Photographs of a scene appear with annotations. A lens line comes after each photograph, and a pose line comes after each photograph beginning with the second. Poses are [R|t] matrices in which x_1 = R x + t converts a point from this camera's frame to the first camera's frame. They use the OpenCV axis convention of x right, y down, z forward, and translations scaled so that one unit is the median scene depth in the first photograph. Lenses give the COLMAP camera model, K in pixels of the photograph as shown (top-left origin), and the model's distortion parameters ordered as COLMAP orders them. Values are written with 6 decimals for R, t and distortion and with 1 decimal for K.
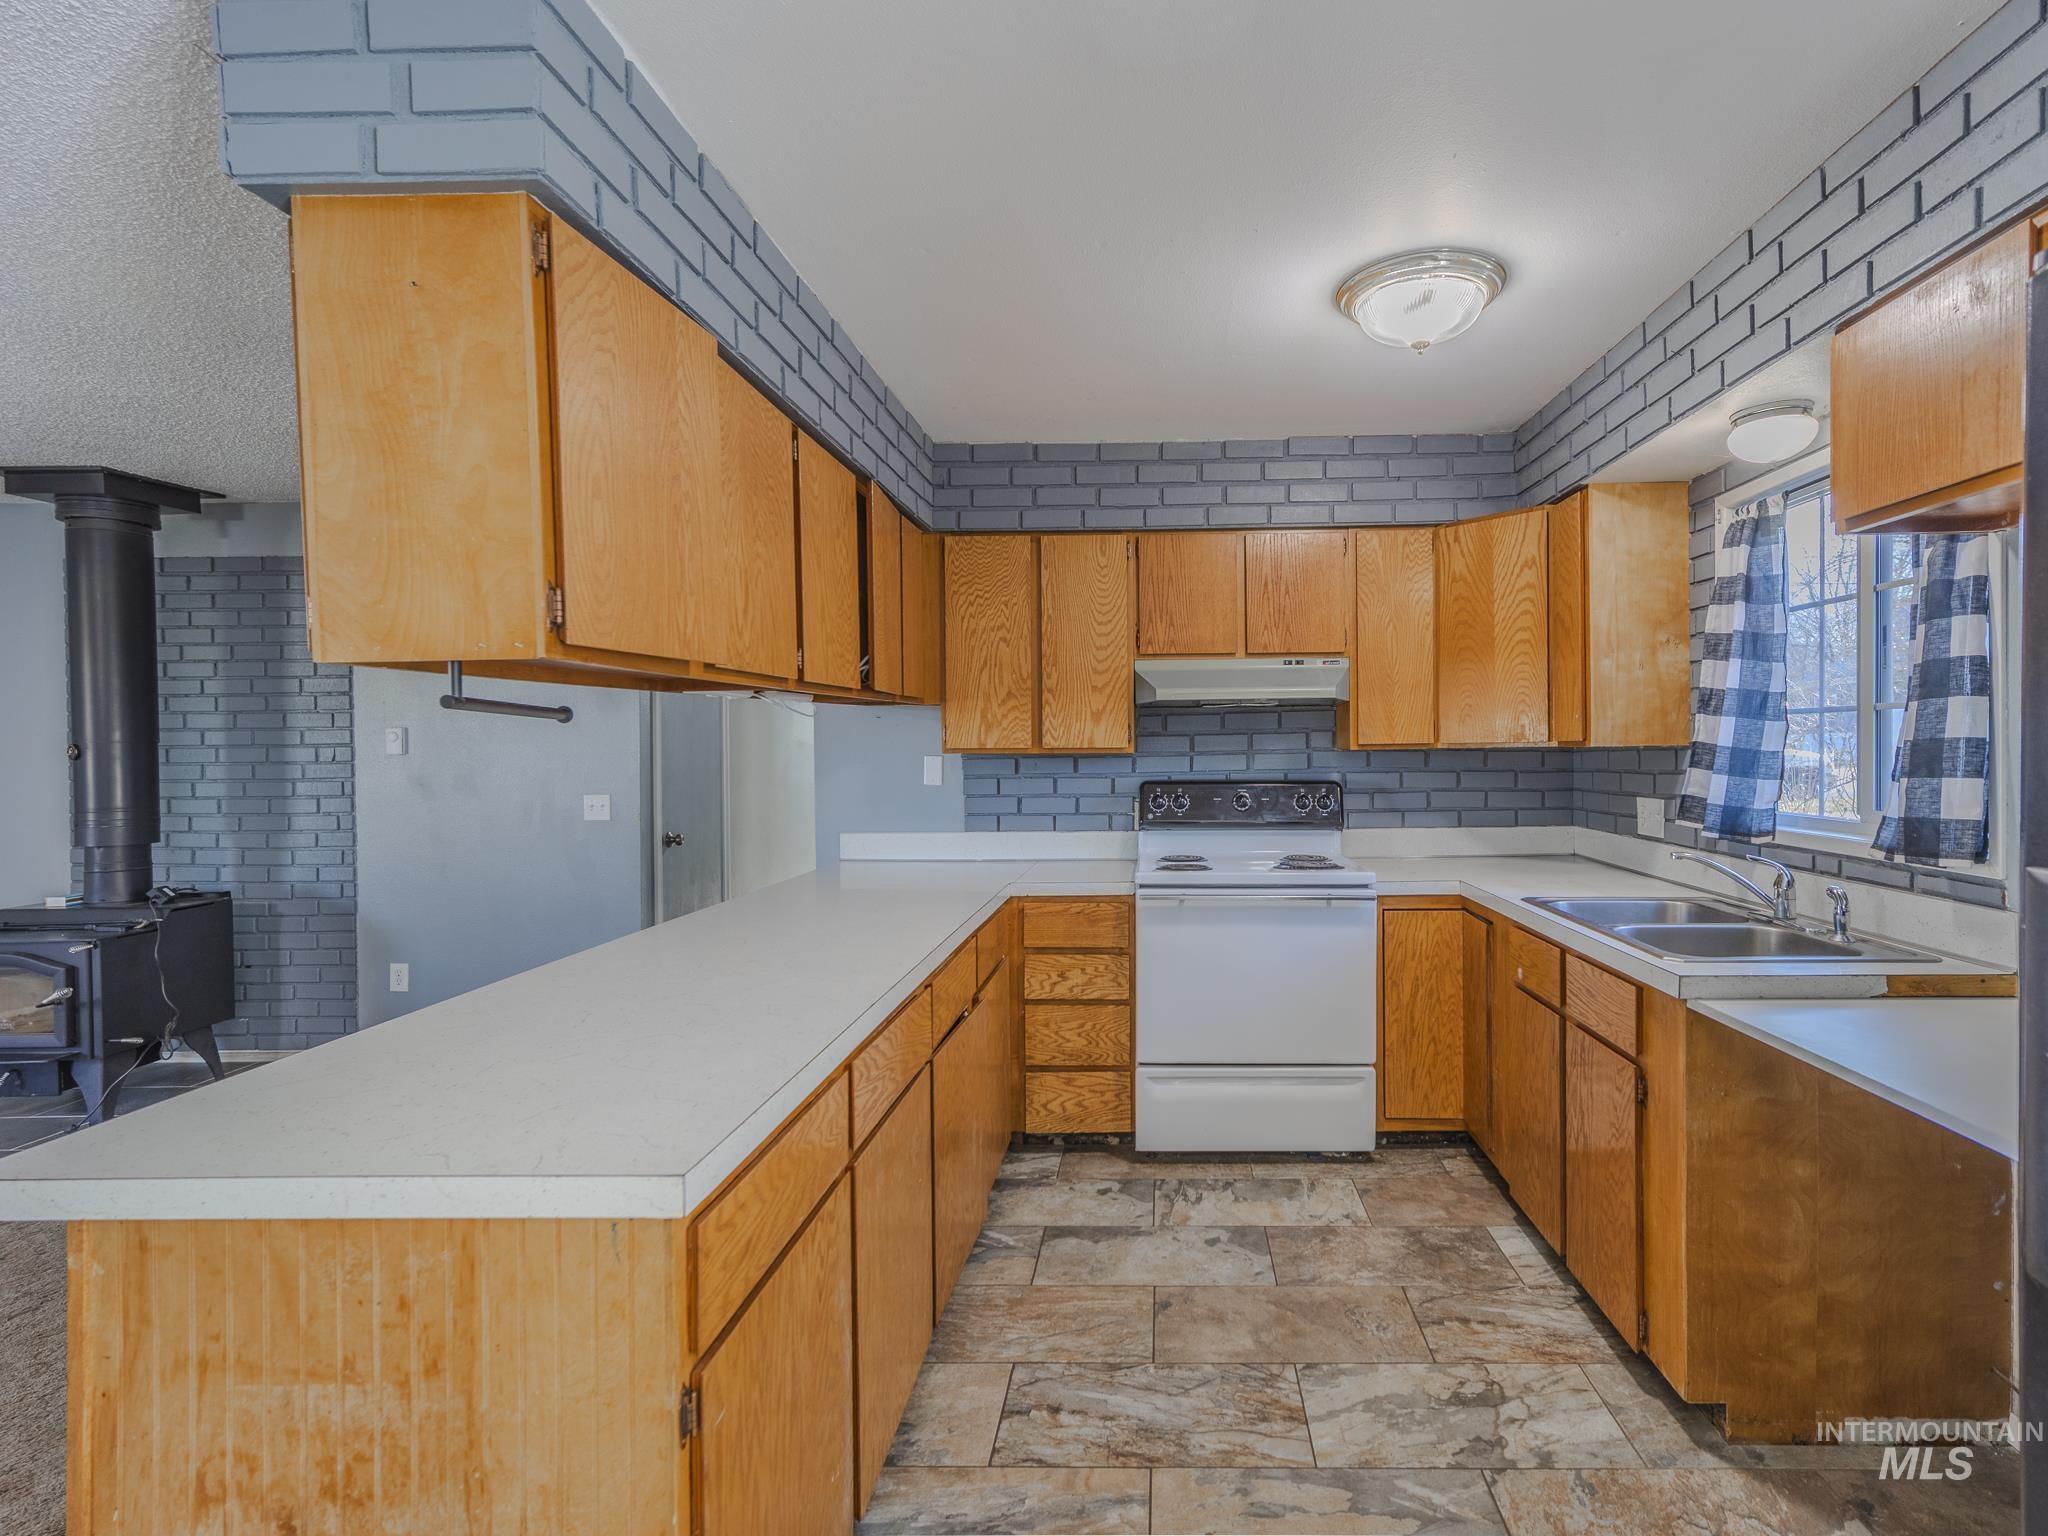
lens RADIAL K [[1074.6, 0, 1024.0], [0, 1074.6, 768.0], [0, 0, 1]] dist [-0.002922, -0.000428]
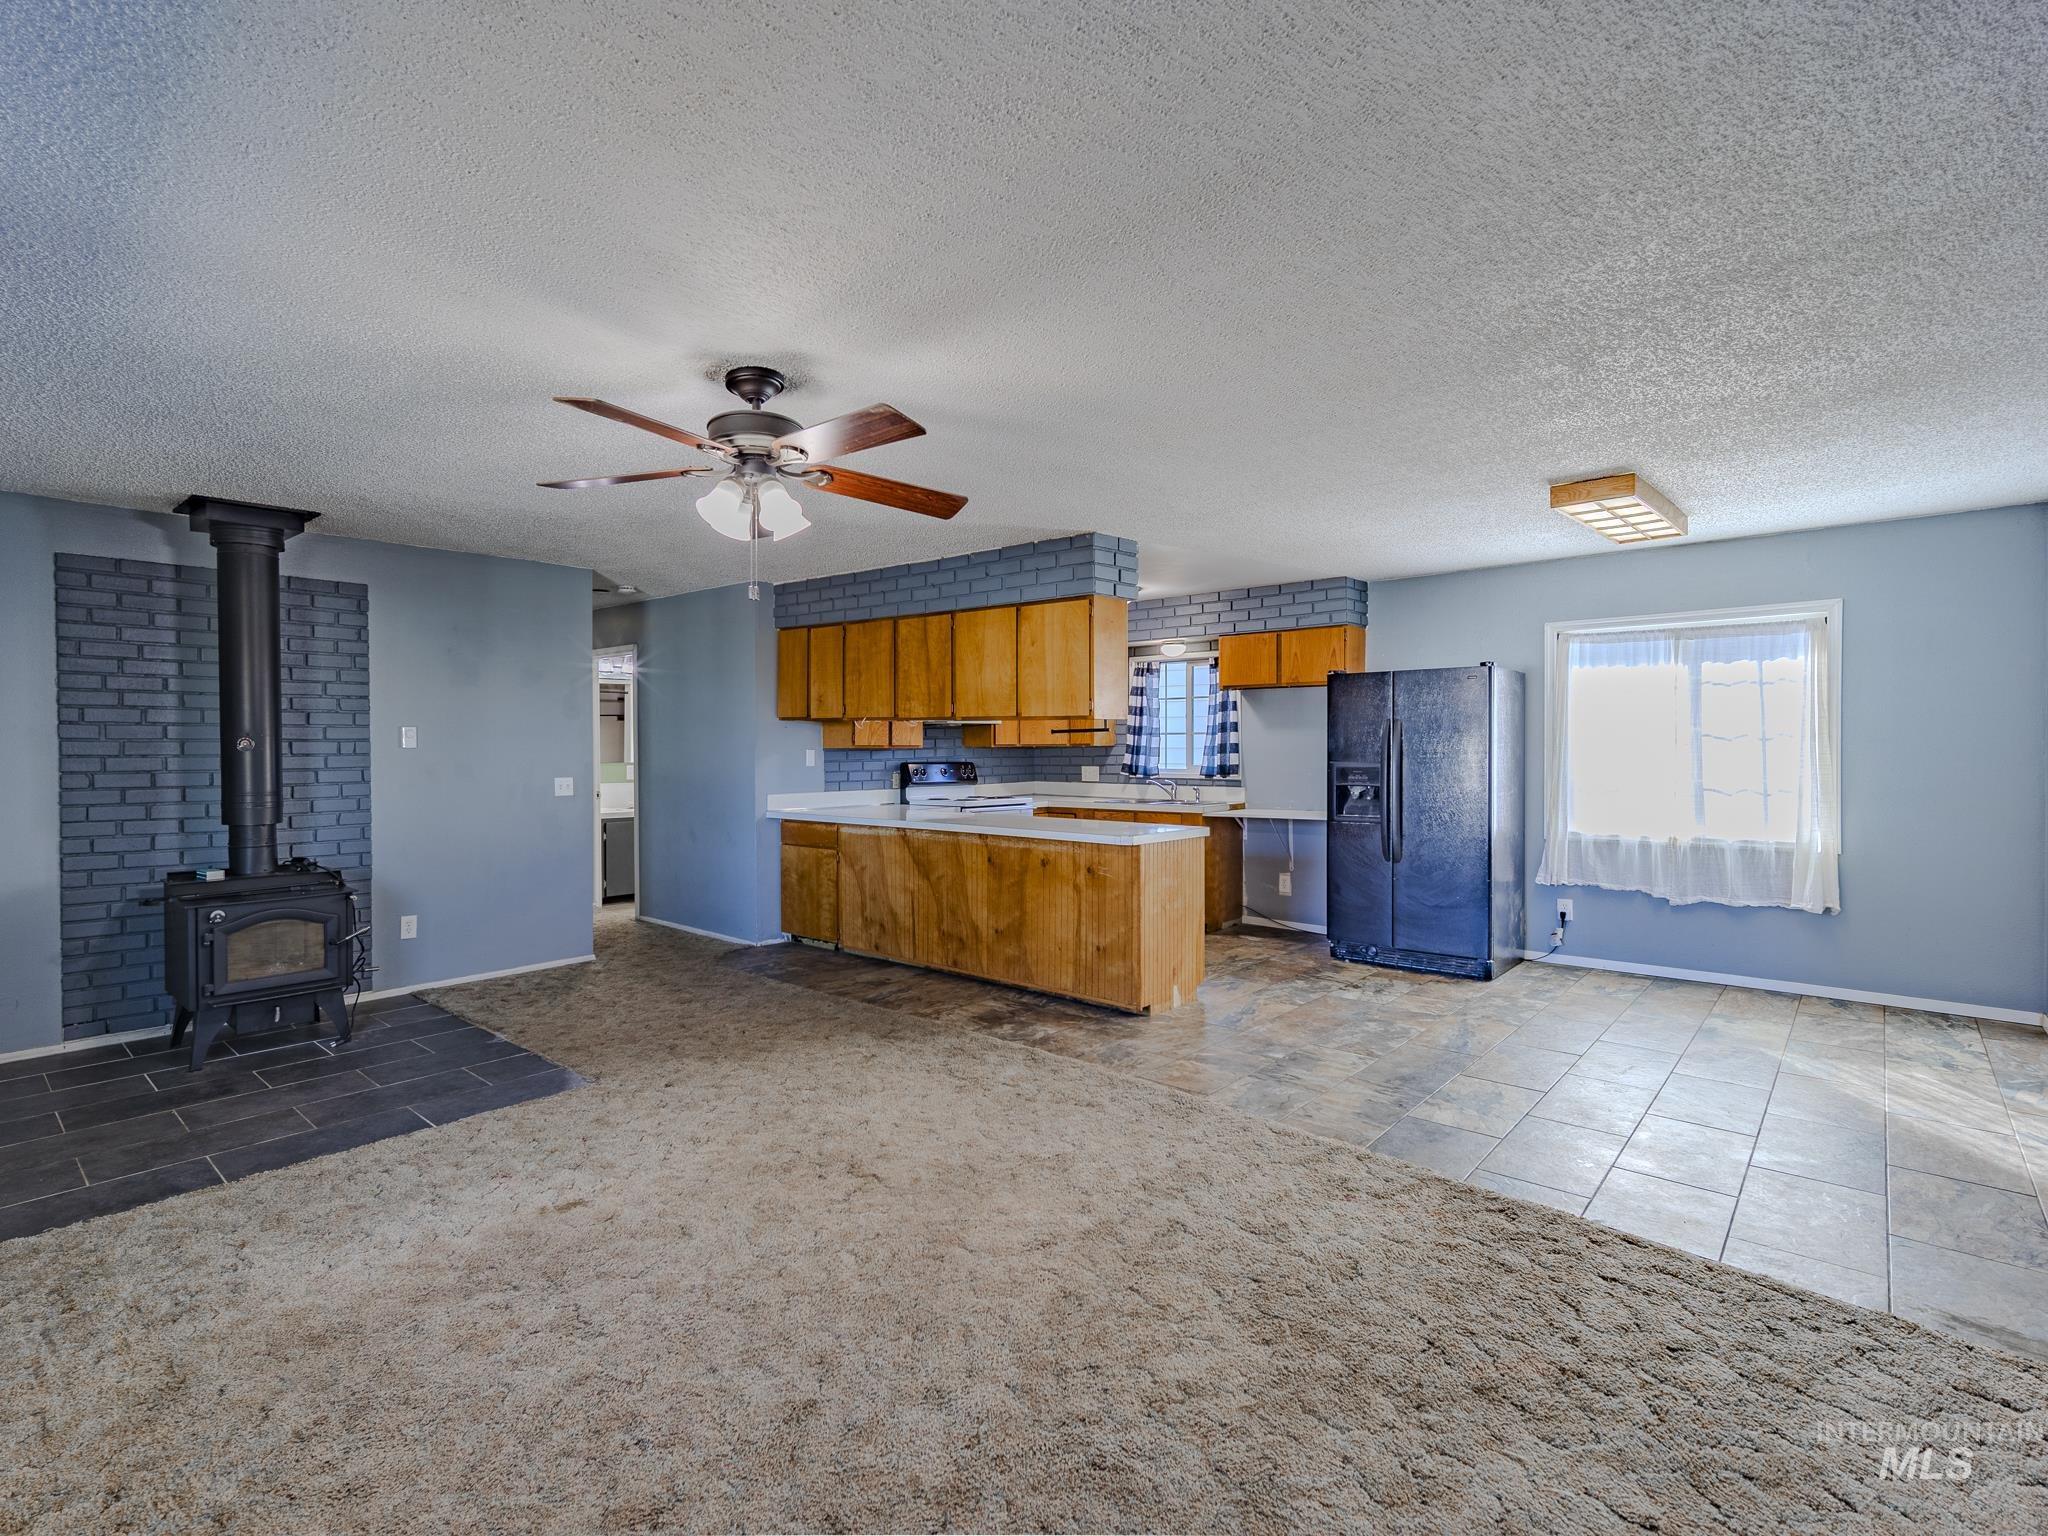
lens RADIAL K [[1074.6, 0, 1024.0], [0, 1074.6, 768.0], [0, 0, 1]] dist [-0.002922, -0.000428]
pose [[0.617556, -0.009754, 0.786466, -1.270722], [0.014966, 0.999888, 0.000649, 0.023343], [-0.786384, 0.011369, 0.617633, -0.380478]]
